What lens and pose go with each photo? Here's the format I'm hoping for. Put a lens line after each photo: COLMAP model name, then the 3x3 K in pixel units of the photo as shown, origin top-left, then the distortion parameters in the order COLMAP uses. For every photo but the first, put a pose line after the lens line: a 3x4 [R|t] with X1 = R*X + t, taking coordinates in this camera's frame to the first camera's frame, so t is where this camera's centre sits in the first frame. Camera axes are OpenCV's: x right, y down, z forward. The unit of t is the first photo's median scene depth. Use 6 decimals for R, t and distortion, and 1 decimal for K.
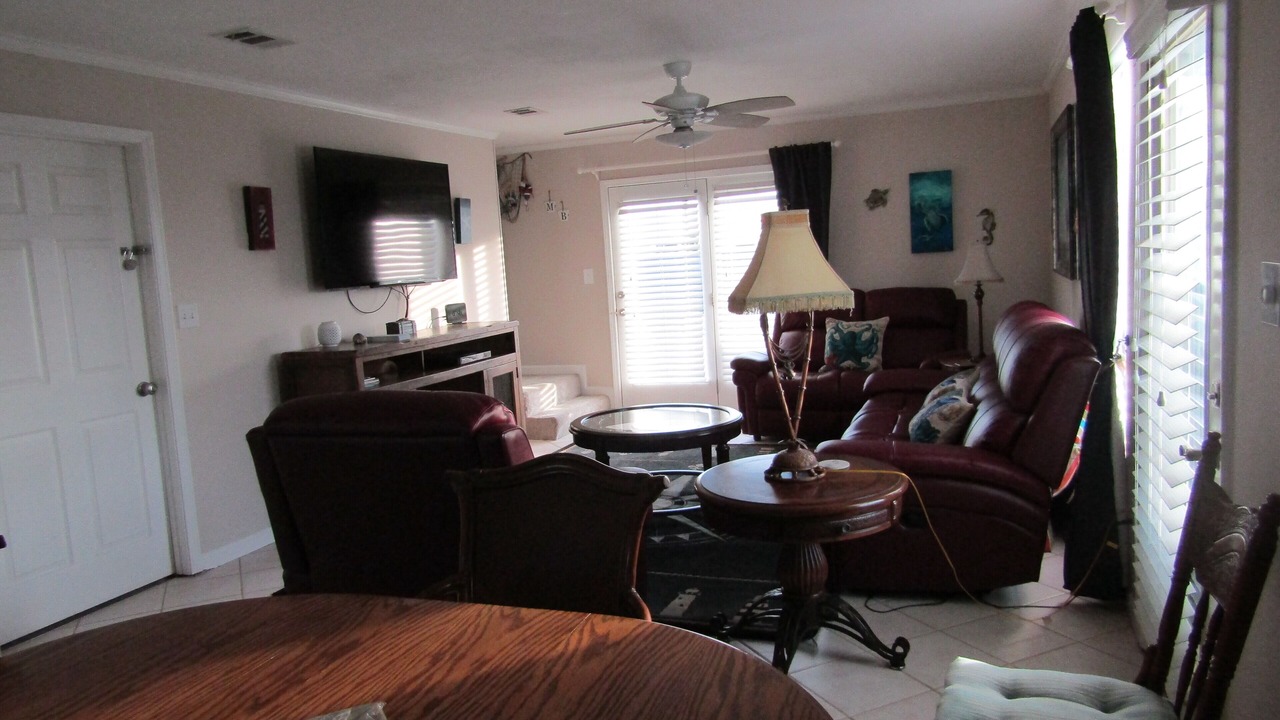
lens RADIAL K [[901.2, 0, 640.0], [0, 901.2, 360.0], [0, 0, 1]] dist [-0.052397, 0.044305]
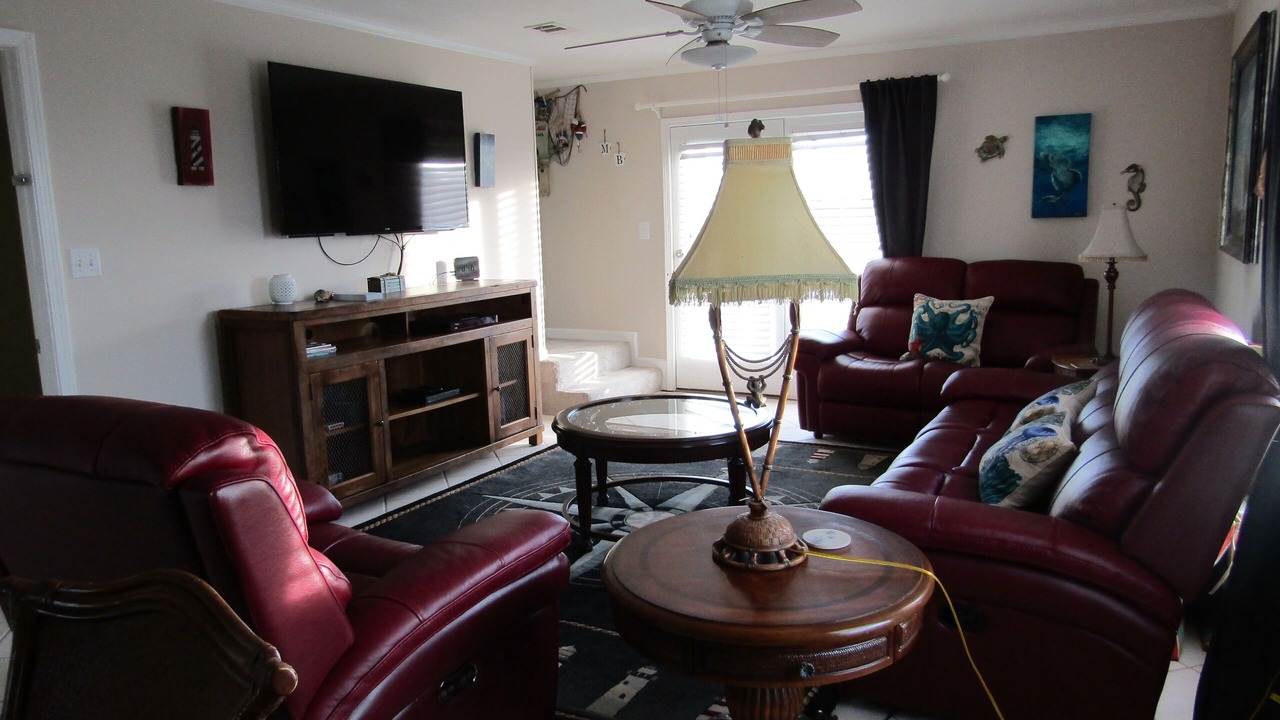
lens RADIAL K [[901.2, 0, 640.0], [0, 901.2, 360.0], [0, 0, 1]] dist [-0.052397, 0.044305]
pose [[0.988820, 0.057685, -0.137505, 0.082484], [-0.050393, 0.997162, 0.055940, -0.021369], [0.140342, -0.048385, 0.988920, 0.173920]]
